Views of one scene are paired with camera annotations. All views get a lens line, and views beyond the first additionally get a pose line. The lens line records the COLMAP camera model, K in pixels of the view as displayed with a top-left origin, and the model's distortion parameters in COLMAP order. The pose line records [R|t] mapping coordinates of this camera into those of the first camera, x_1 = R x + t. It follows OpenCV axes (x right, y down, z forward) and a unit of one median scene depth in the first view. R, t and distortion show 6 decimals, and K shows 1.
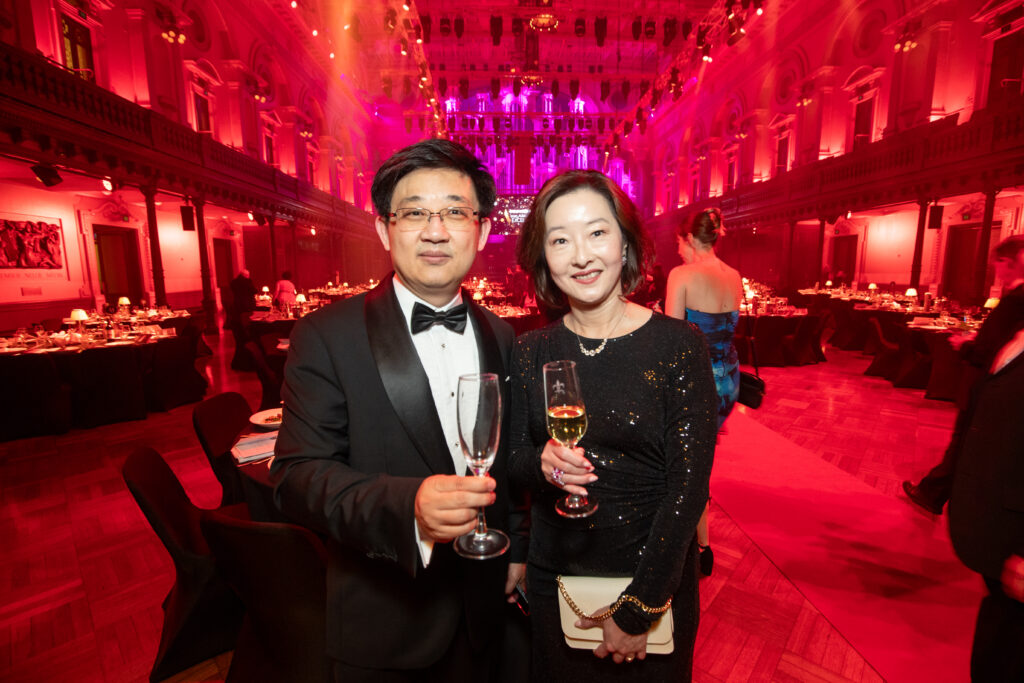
lens RADIAL K [[452.8, 0, 512.0], [0, 452.8, 341.5], [0, 0, 1]] dist [-0.041007, 0.009575]
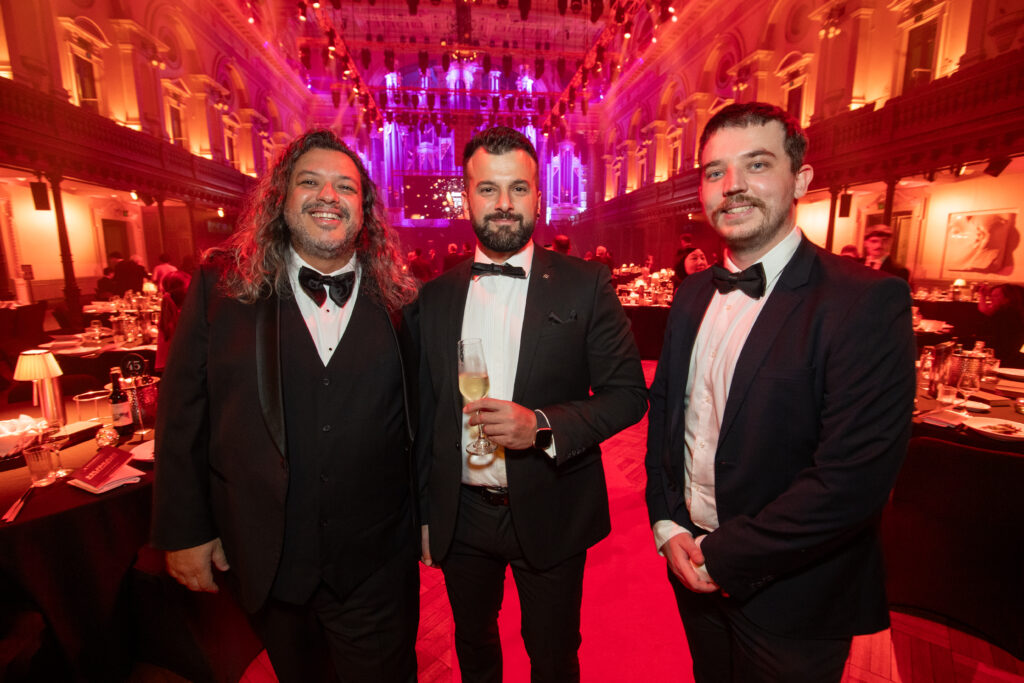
lens RADIAL K [[467.3, 0, 510.7], [0, 467.3, 341.3], [0, 0, 1]] dist [-0.045845, 0.012156]
pose [[0.996954, -0.007210, 0.077658, 0.075705], [0.005341, 0.999692, 0.024255, -0.002922], [-0.077809, -0.023766, 0.996685, 0.012546]]
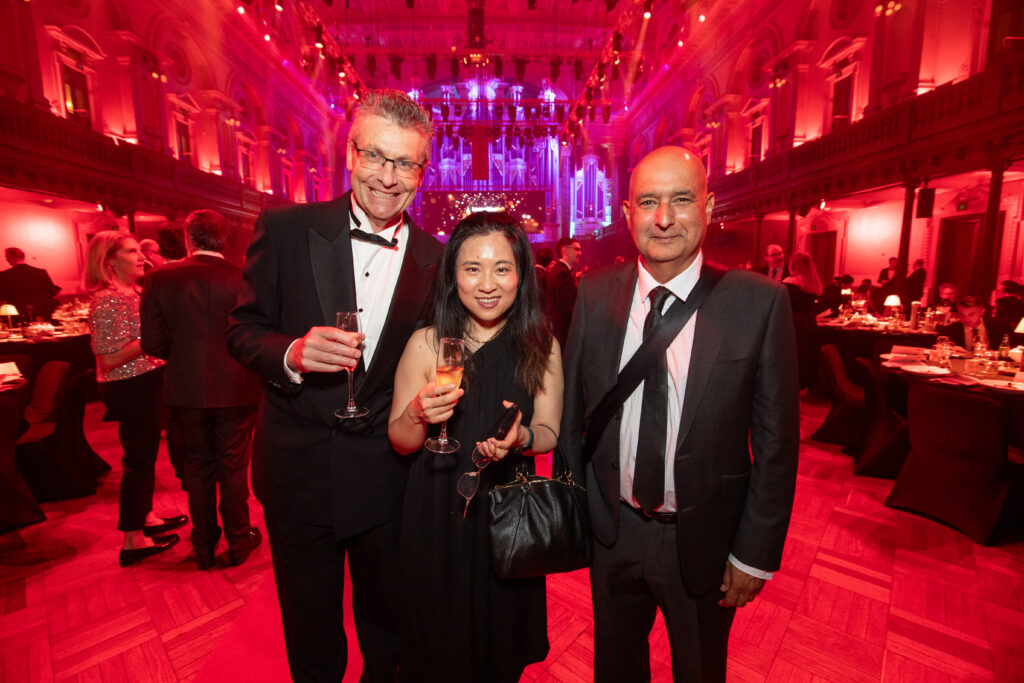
lens RADIAL K [[452.8, 0, 512.0], [0, 452.8, 341.5], [0, 0, 1]] dist [-0.041007, 0.009575]
pose [[0.999909, -0.001861, 0.013384, 0.125512], [0.001941, 0.999980, -0.006009, -0.018417], [-0.013373, 0.006035, 0.999892, 0.131898]]
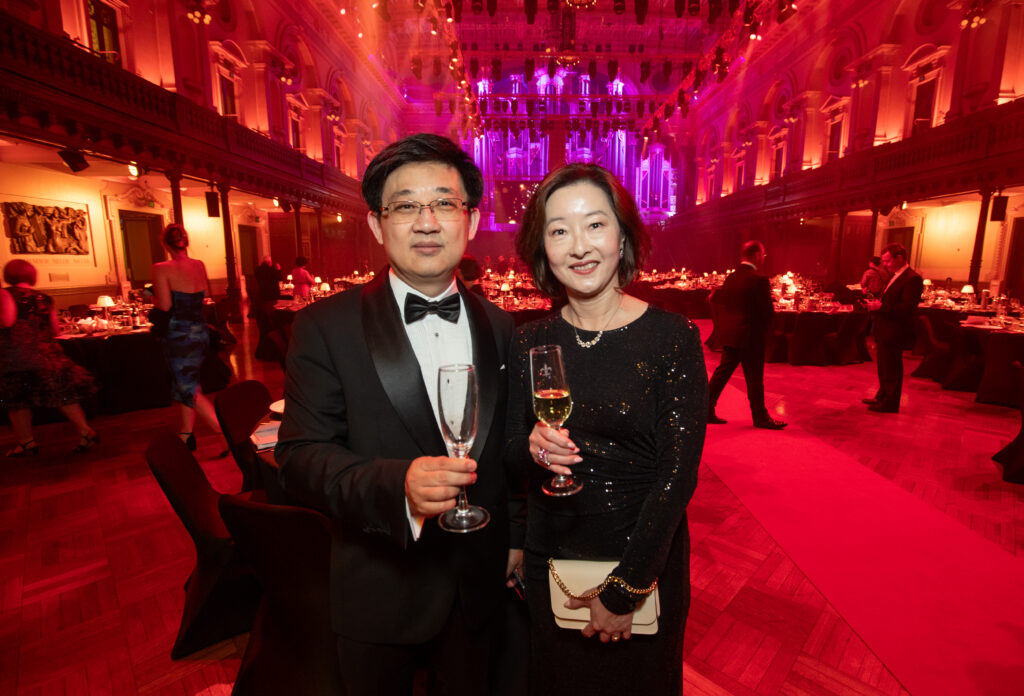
lens RADIAL K [[471.0, 0, 527.5], [0, 471.0, 345.1], [0, 0, 1]] dist [-0.040332, 0.009257]
pose [[0.999270, 0.016427, -0.034498, 0.002996], [-0.015693, 0.999647, 0.021458, 0.000346], [0.034838, -0.020901, 0.999174, -0.002551]]
